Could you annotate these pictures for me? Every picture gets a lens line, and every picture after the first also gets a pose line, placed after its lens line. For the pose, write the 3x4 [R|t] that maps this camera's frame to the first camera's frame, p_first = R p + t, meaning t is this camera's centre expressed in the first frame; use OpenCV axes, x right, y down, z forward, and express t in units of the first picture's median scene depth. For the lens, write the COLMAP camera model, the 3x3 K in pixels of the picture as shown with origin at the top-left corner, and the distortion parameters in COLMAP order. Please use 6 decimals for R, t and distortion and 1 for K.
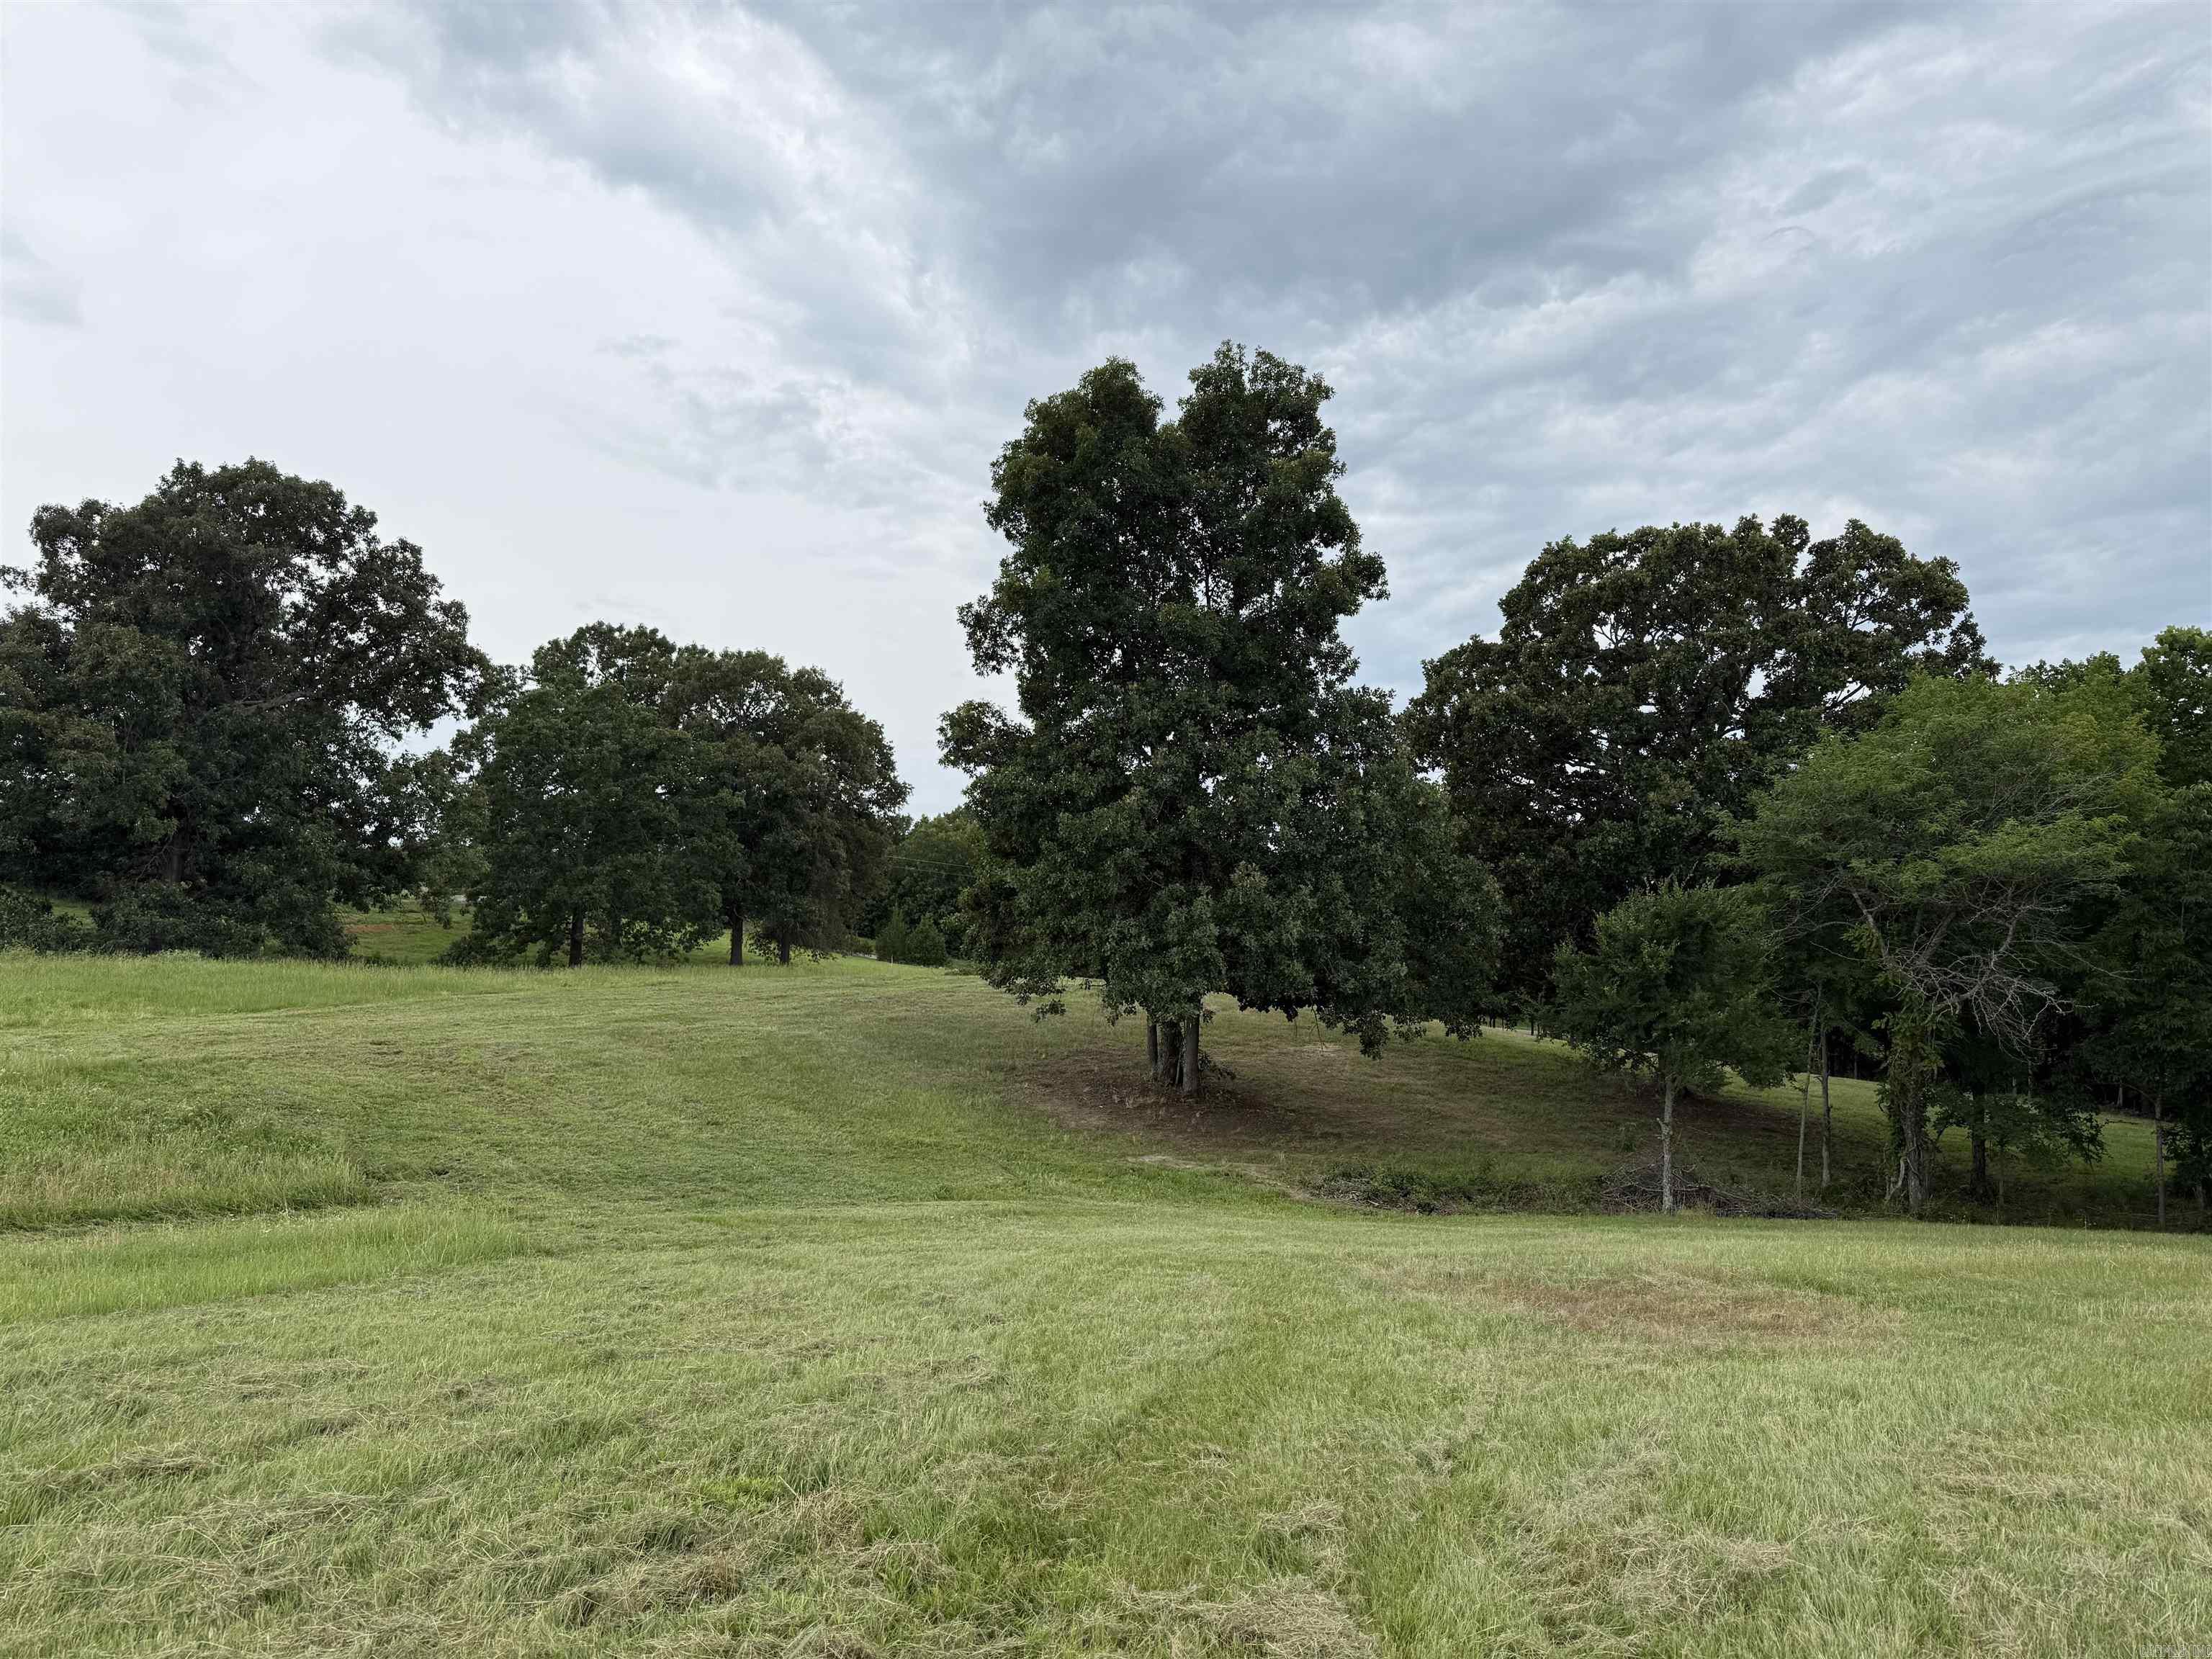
lens RADIAL K [[1543.7, 0, 1107.1], [0, 1543.7, 848.9], [0, 0, 1]] dist [0.106732, -0.146690]
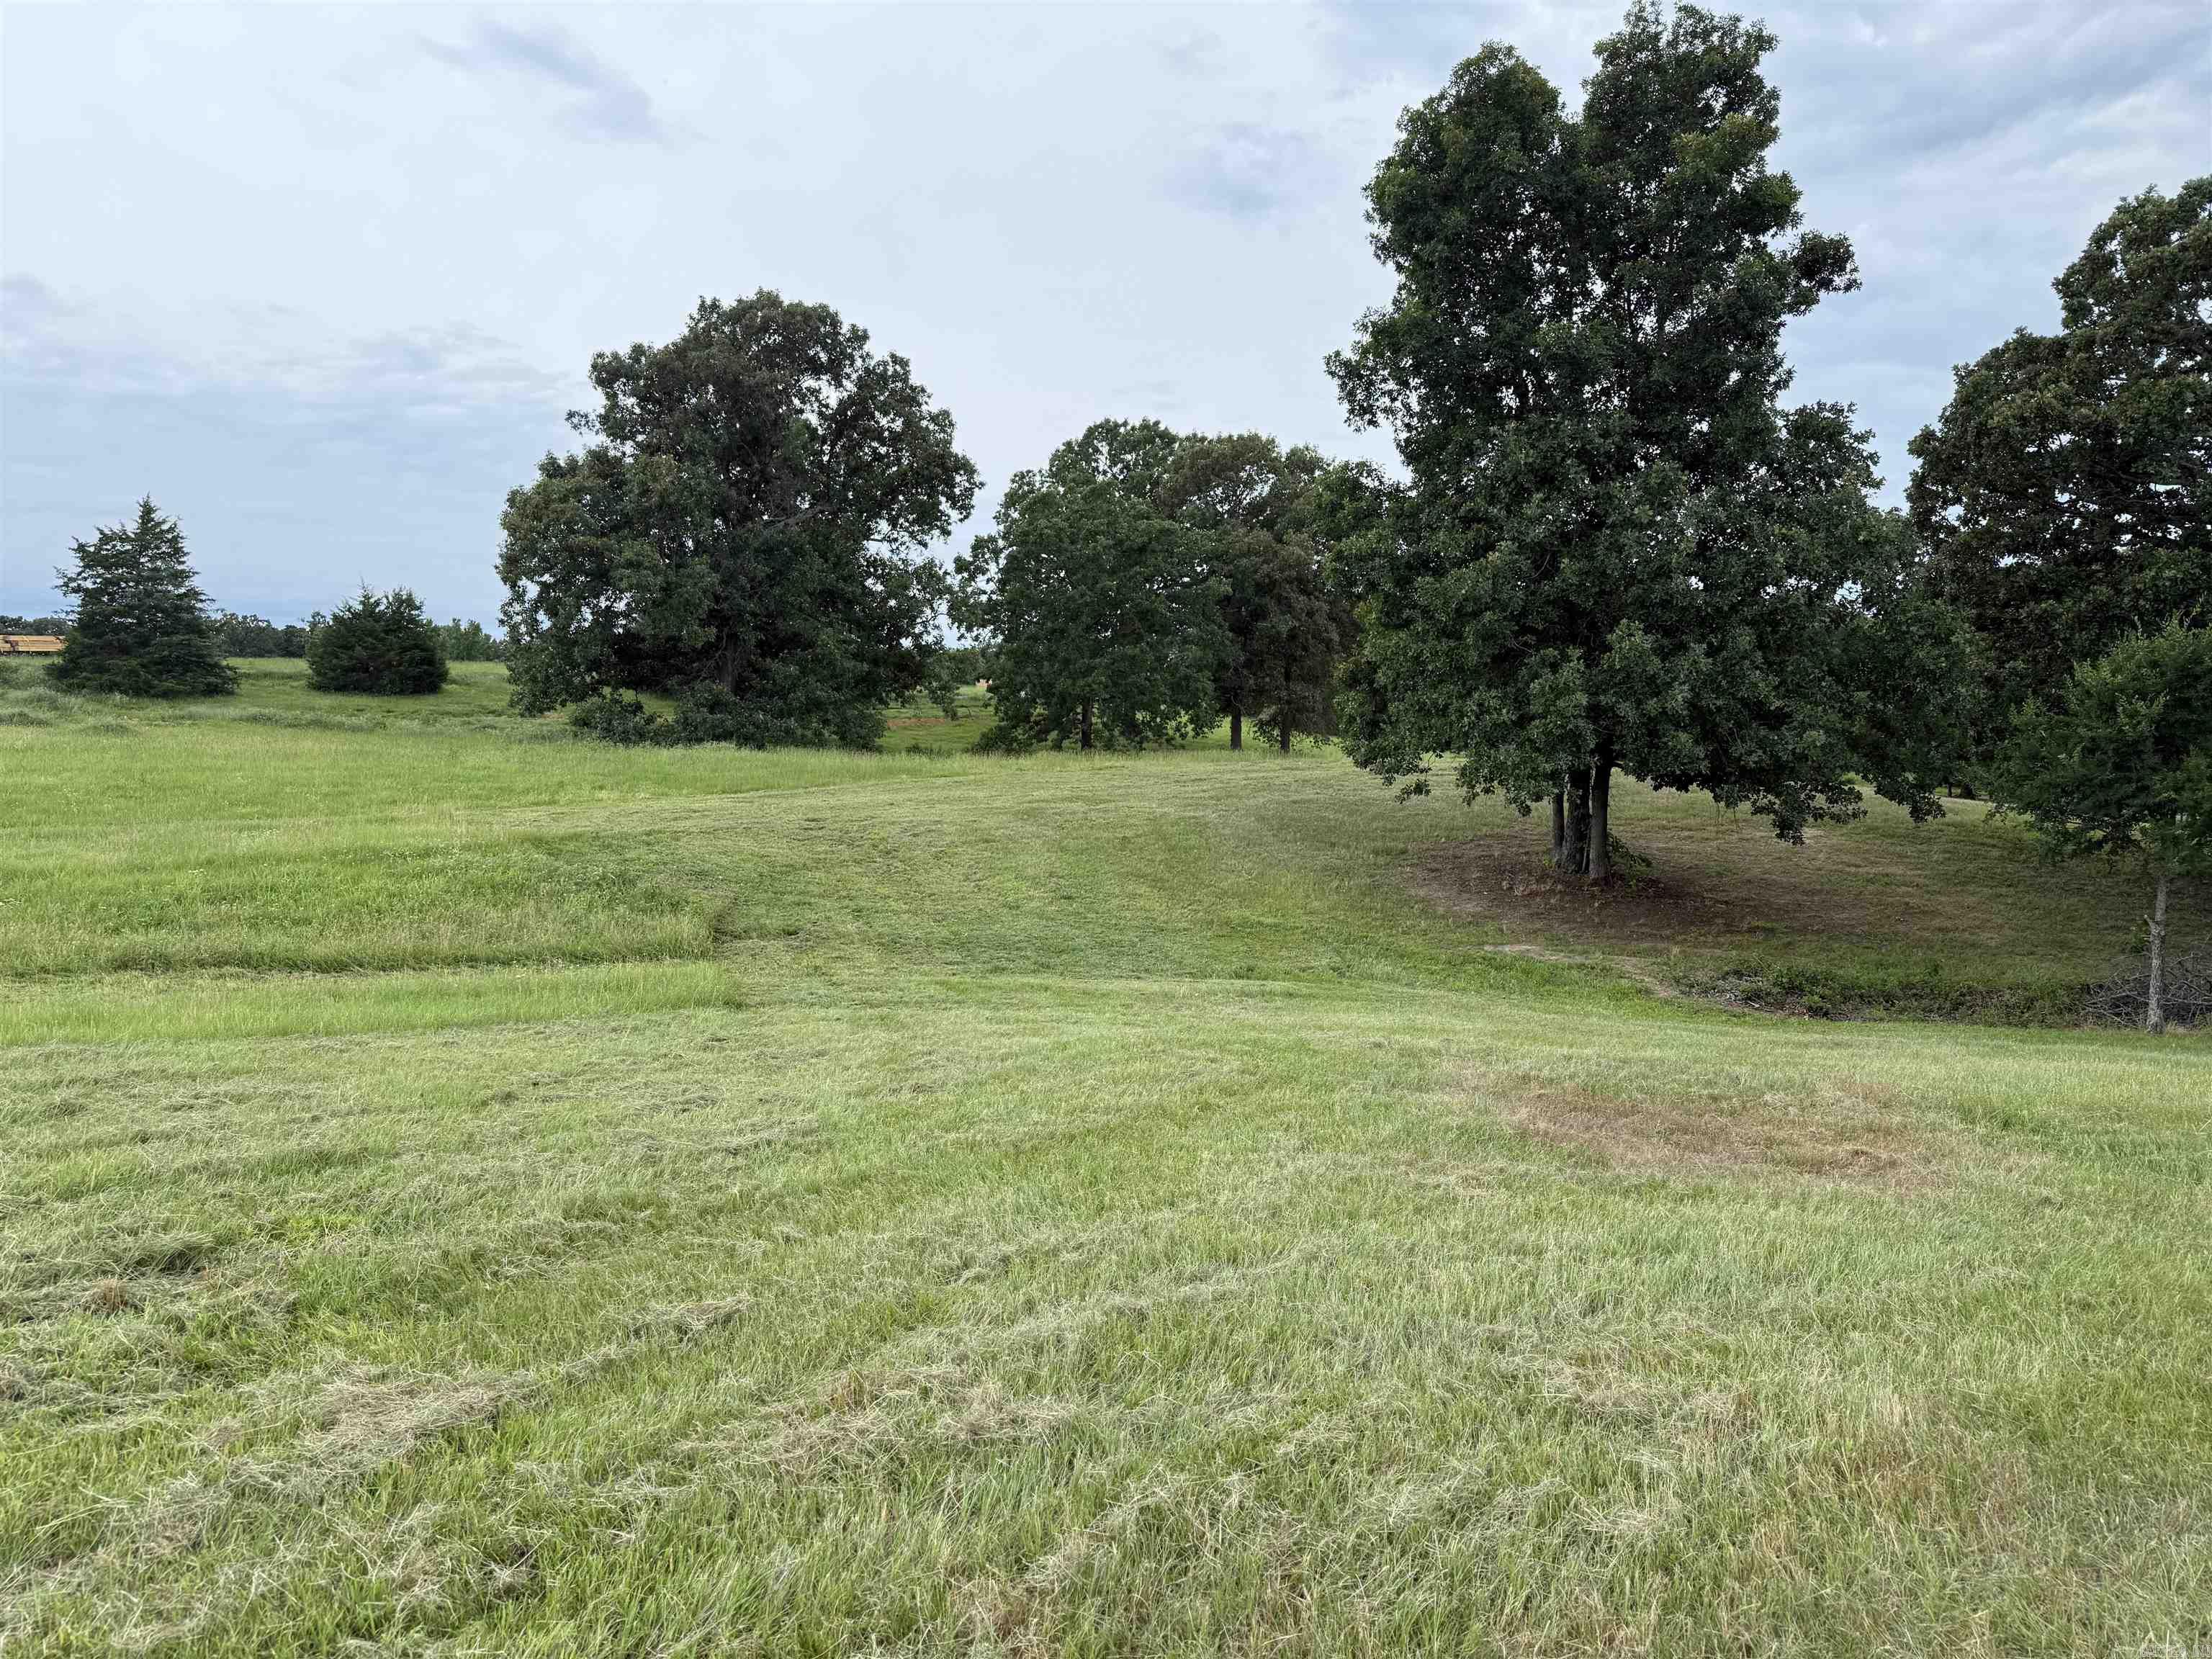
lens RADIAL K [[1550.7, 0, 1113.8], [0, 1550.7, 836.6], [0, 0, 1]] dist [0.080382, -0.094516]
pose [[0.935037, 0.006206, -0.354496, 0.121421], [0.039047, 0.991962, 0.120357, 0.010847], [0.352393, -0.126381, 0.927279, 0.053474]]
